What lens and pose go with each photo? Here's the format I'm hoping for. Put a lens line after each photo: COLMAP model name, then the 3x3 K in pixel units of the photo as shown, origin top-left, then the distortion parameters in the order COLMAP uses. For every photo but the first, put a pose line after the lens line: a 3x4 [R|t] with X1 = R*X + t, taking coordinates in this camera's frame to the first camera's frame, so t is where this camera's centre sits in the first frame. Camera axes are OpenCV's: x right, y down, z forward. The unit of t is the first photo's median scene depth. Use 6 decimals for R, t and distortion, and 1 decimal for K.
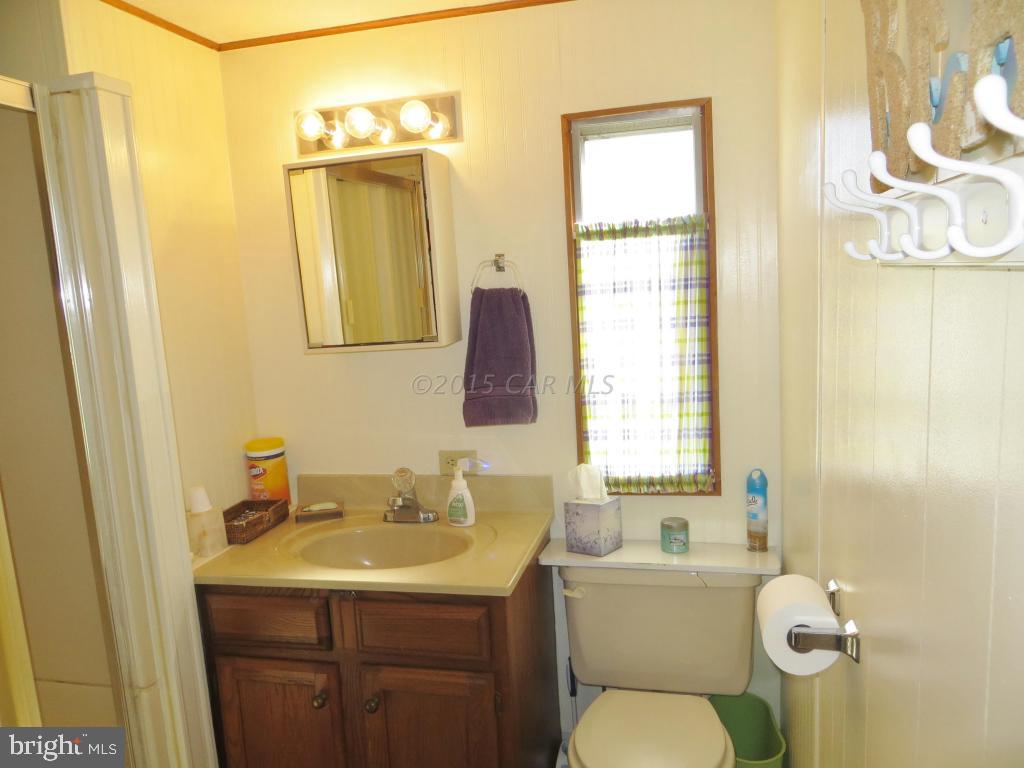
lens RADIAL K [[767.4, 0, 512.7], [0, 767.4, 384.8], [0, 0, 1]] dist [-0.025231, 0.013522]
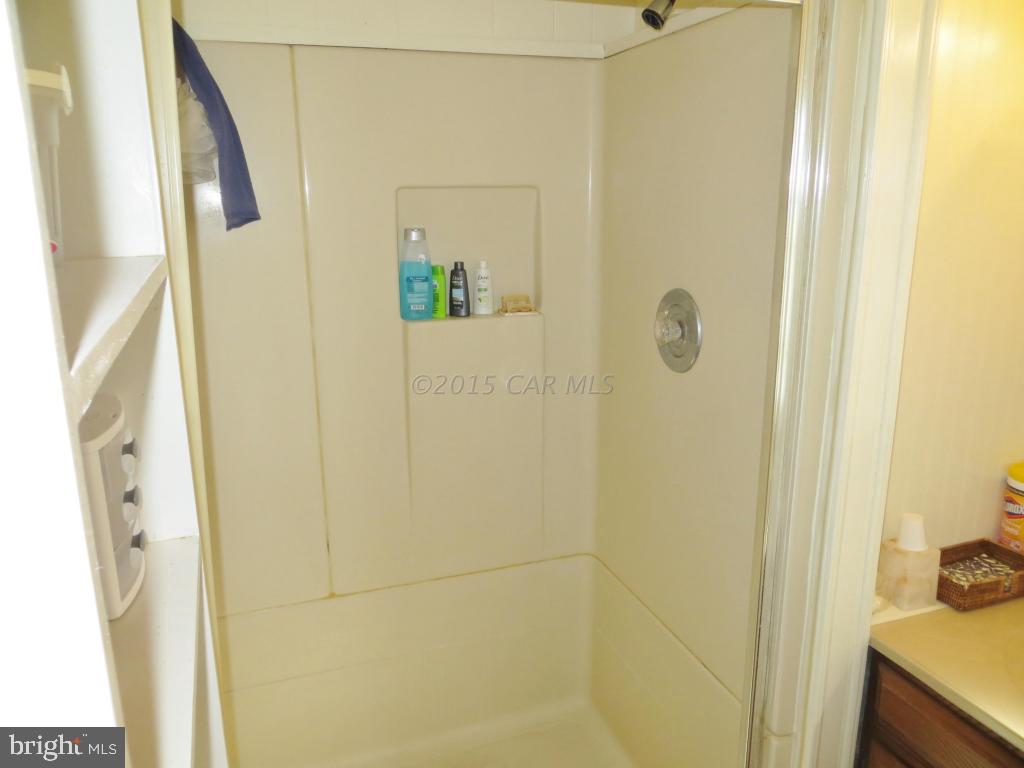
lens RADIAL K [[767.4, 0, 513.4], [0, 767.4, 385.4], [0, 0, 1]] dist [-0.025231, 0.013522]
pose [[0.546748, 0.253001, -0.798159, -0.065387], [-0.146841, 0.967455, 0.206077, -0.080925], [0.824321, 0.004530, 0.566105, 0.255408]]
